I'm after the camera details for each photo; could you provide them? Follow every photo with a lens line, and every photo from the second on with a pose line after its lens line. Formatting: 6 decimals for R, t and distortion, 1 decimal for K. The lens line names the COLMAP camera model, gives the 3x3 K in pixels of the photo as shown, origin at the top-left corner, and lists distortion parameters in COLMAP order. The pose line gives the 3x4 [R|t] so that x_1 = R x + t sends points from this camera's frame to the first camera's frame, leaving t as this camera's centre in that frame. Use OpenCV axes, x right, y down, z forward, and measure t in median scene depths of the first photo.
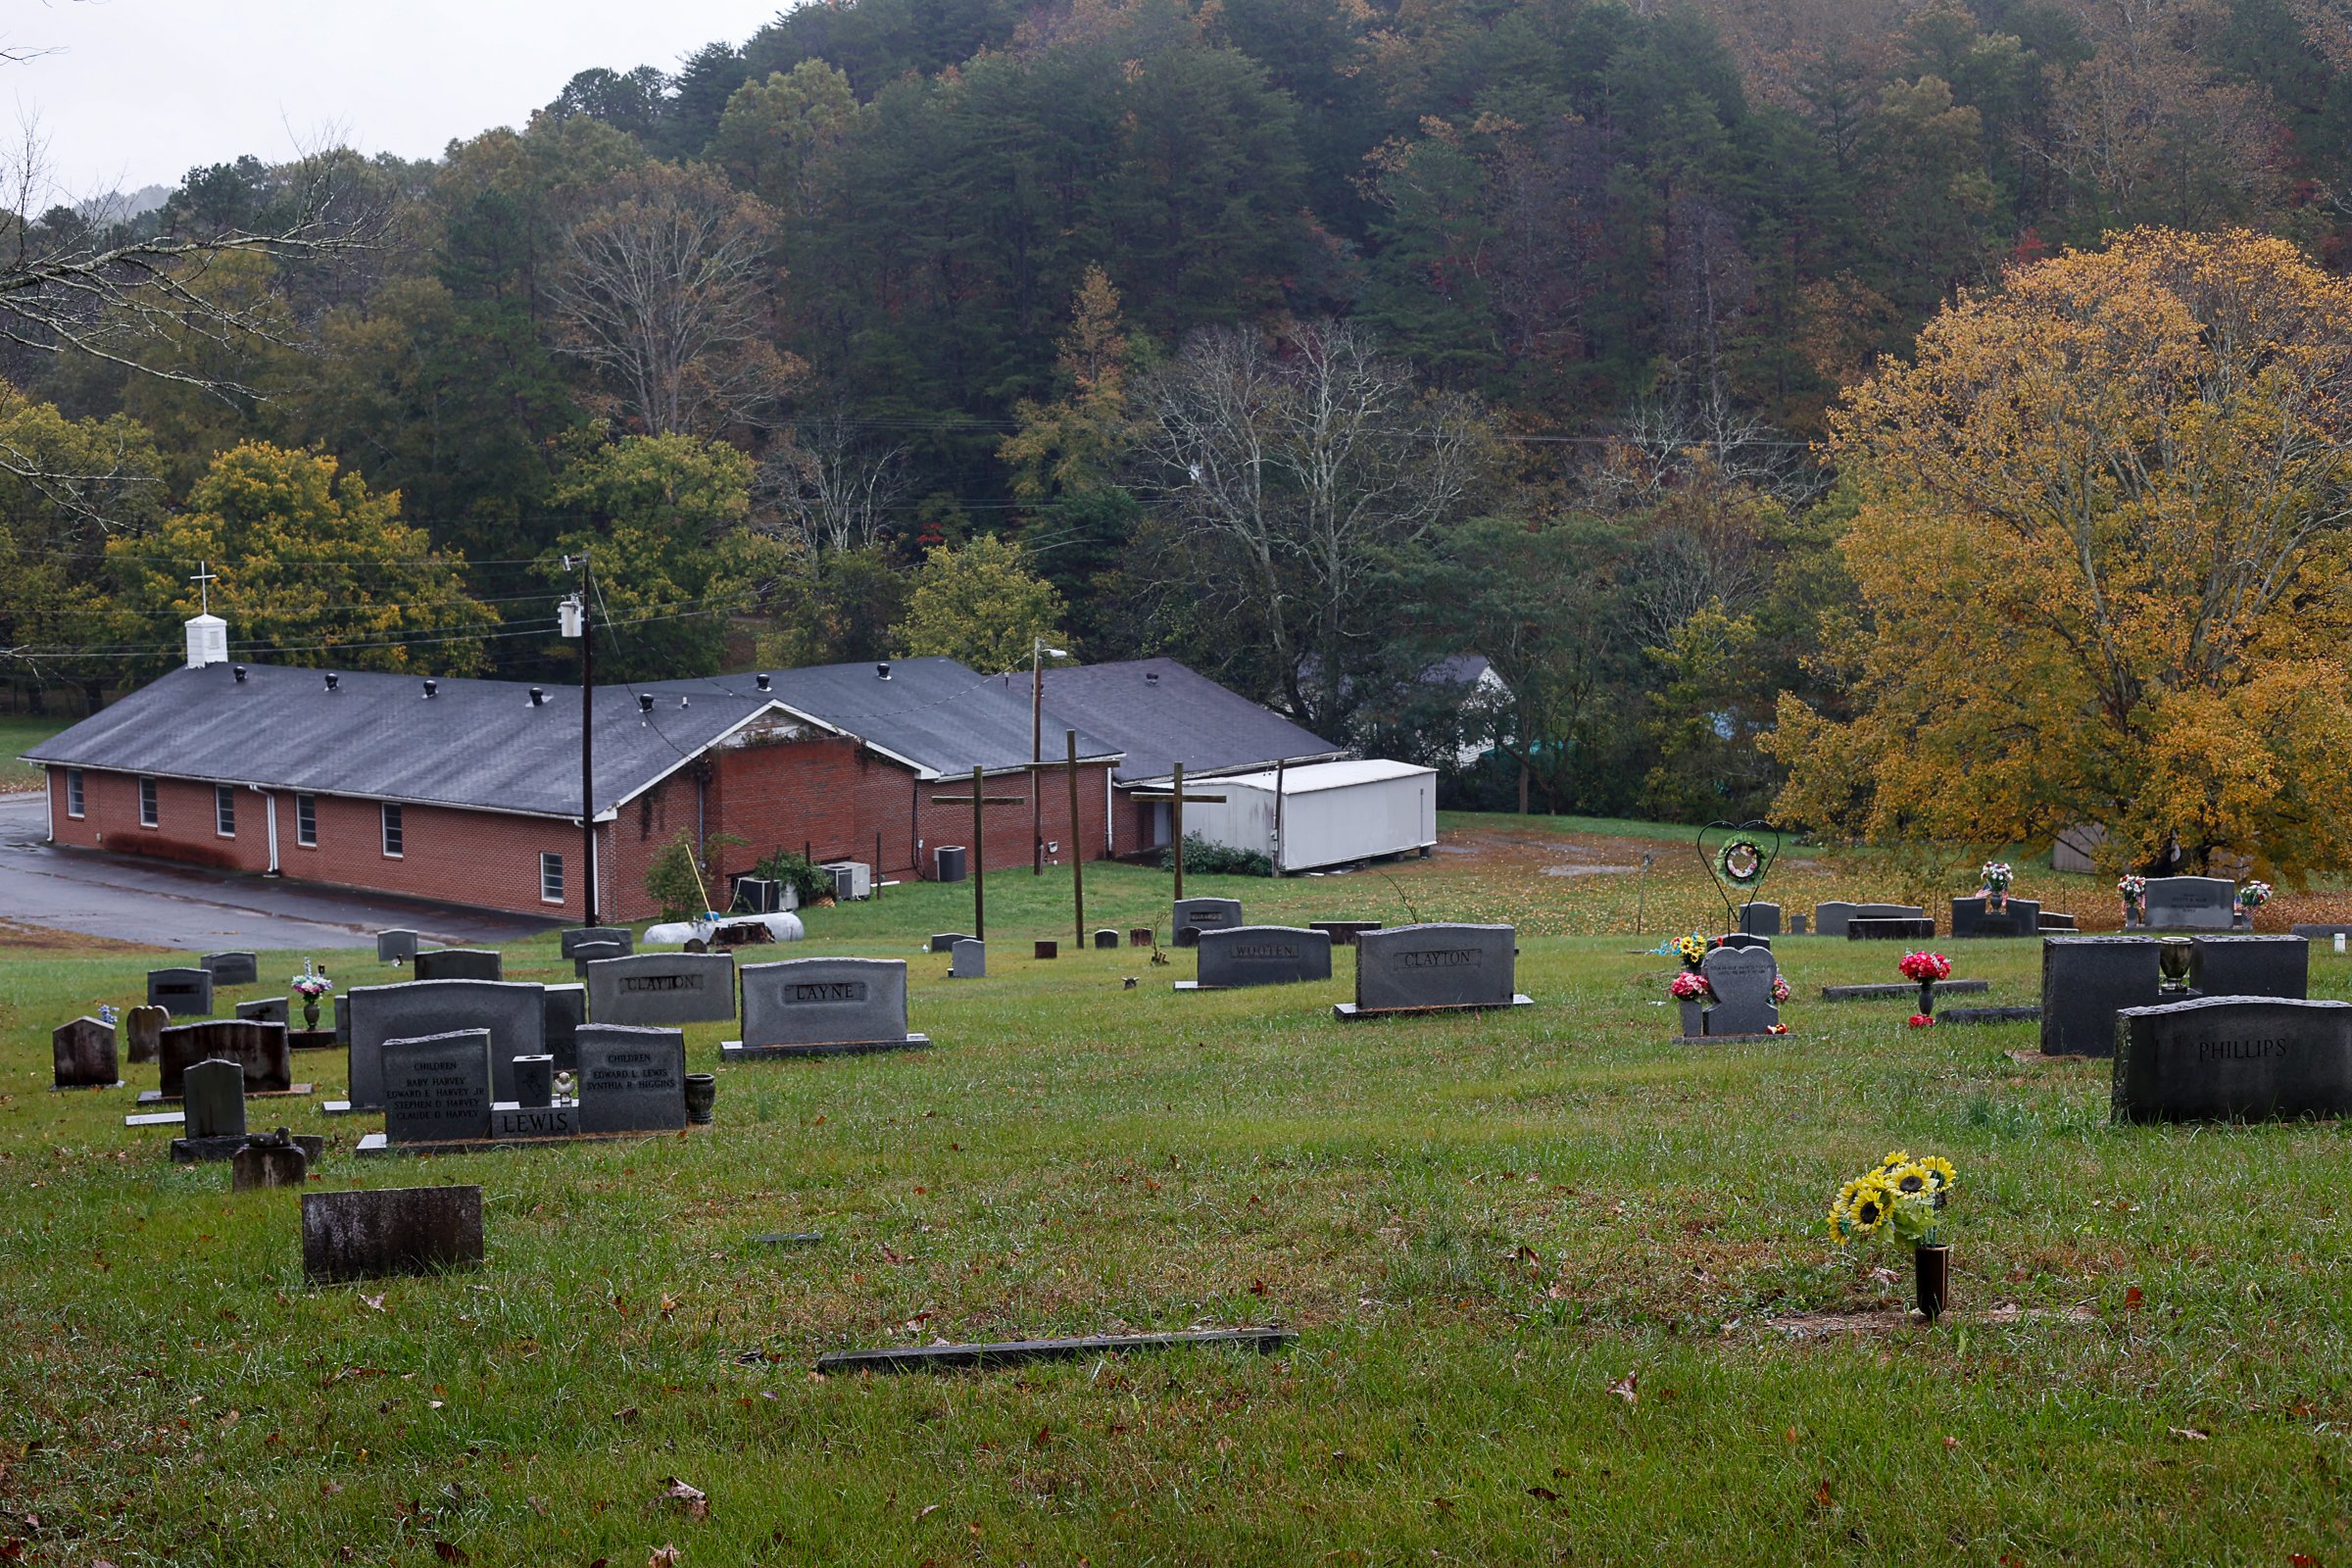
lens RADIAL K [[3442.7, 0, 1162.7], [0, 3442.7, 775.7], [0, 0, 1]] dist [-0.113015, 0.000000]
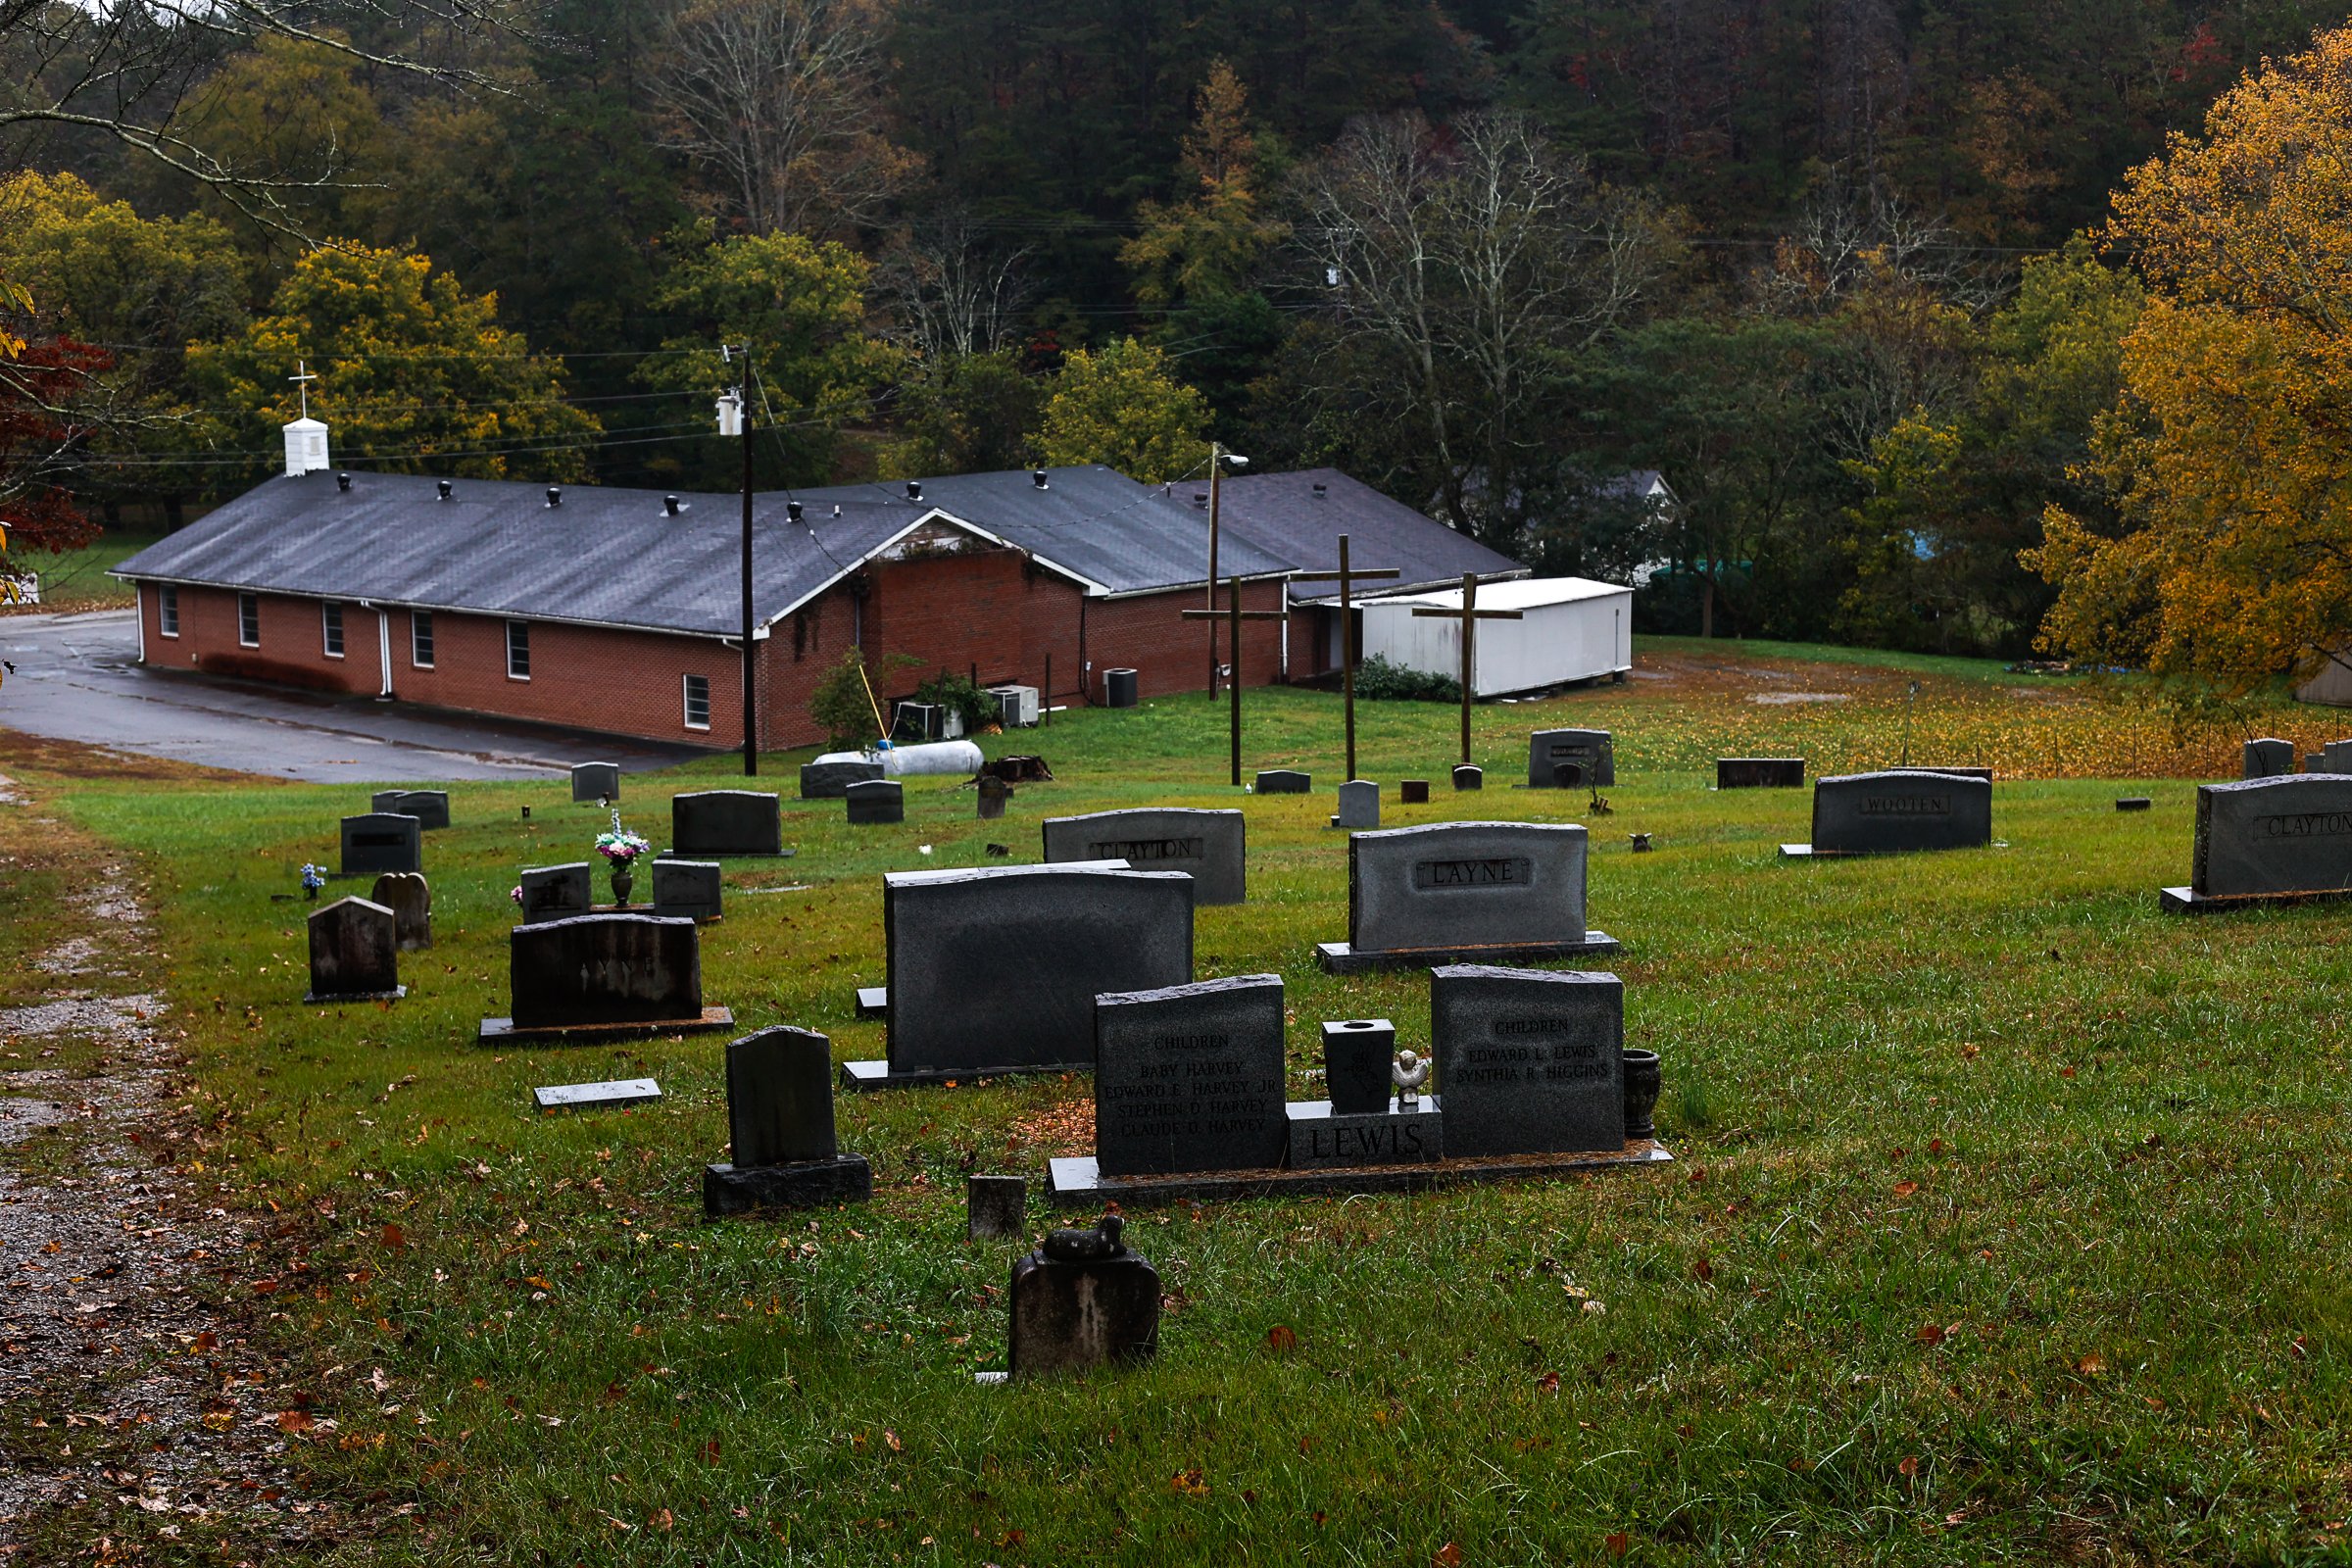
lens RADIAL K [[3442.7, 0, 1191.3], [0, 3442.7, 794.4], [0, 0, 1]] dist [-0.113015, 0.000000]
pose [[0.999970, 0.003959, -0.006675, -0.032729], [-0.003578, 0.998414, 0.056192, 0.001963], [0.006887, -0.056166, 0.998398, 0.068604]]
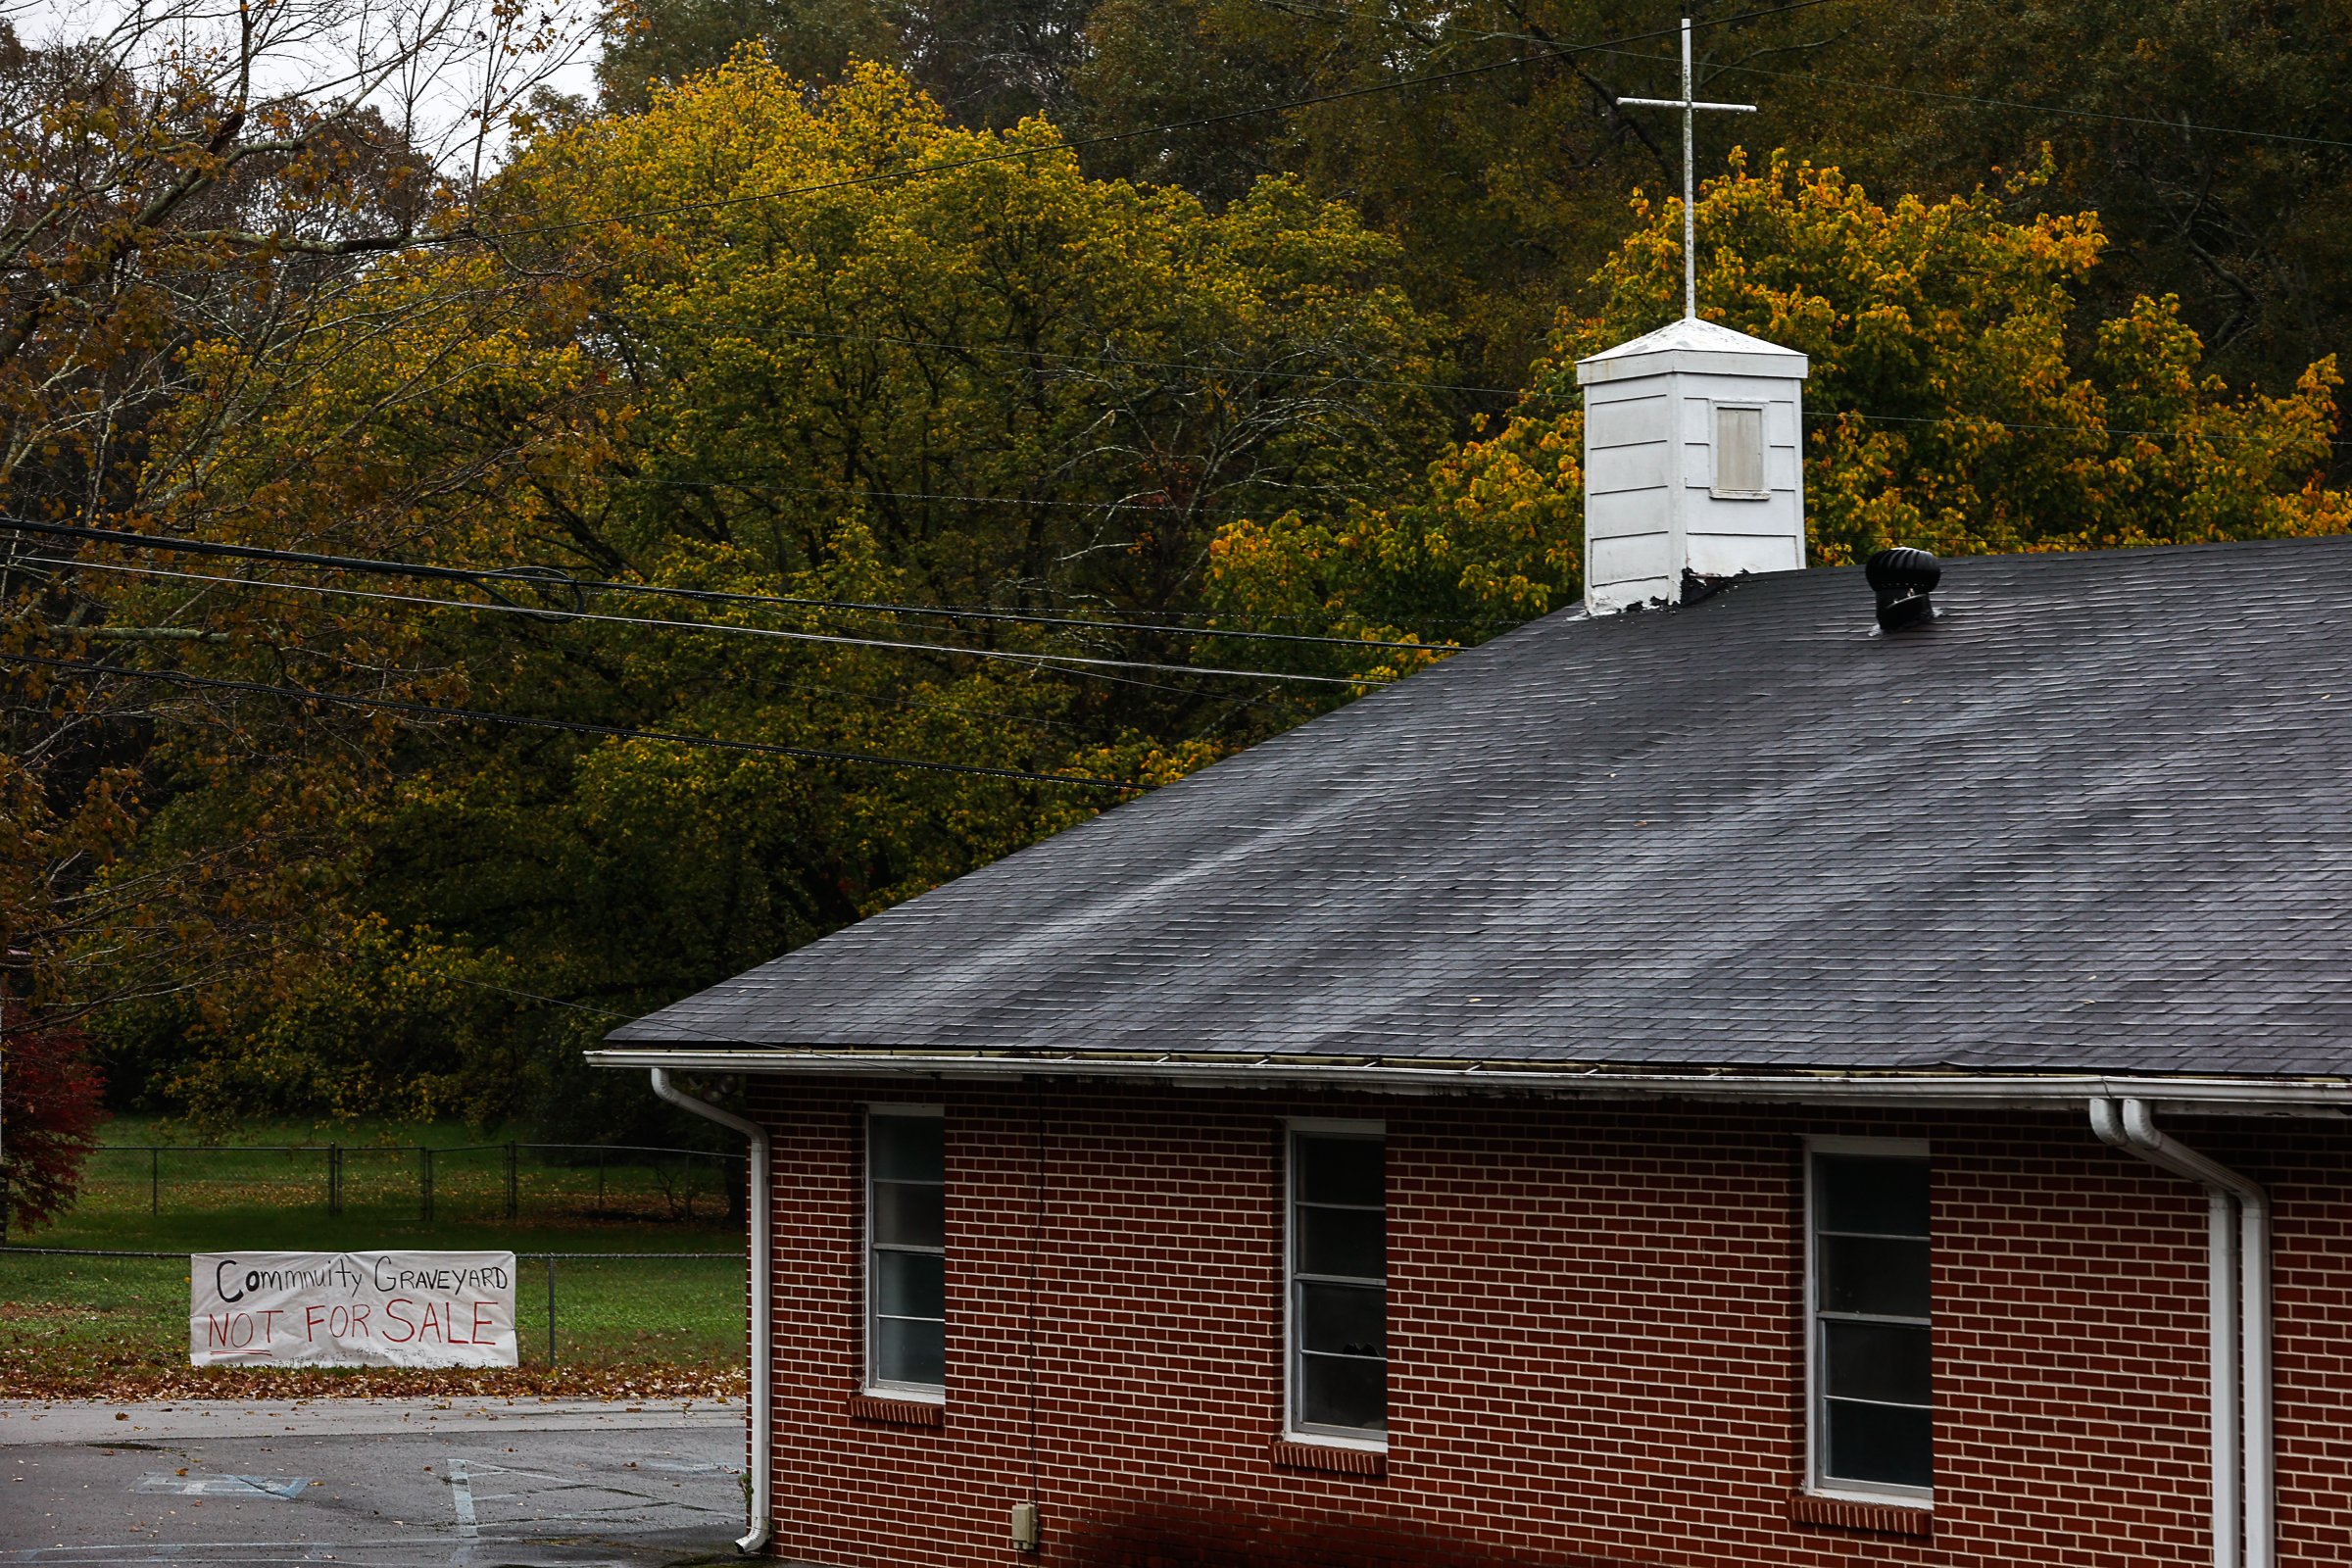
lens RADIAL K [[7133.0, 0, 1178.0], [0, 7133.0, 782.5], [0, 0, 1]] dist [0.018507, 0.000000]
pose [[0.951205, 0.004274, -0.308530, -0.191857], [-0.043917, 0.991600, -0.121660, 0.022828], [0.305418, 0.129273, 0.943402, 0.646620]]
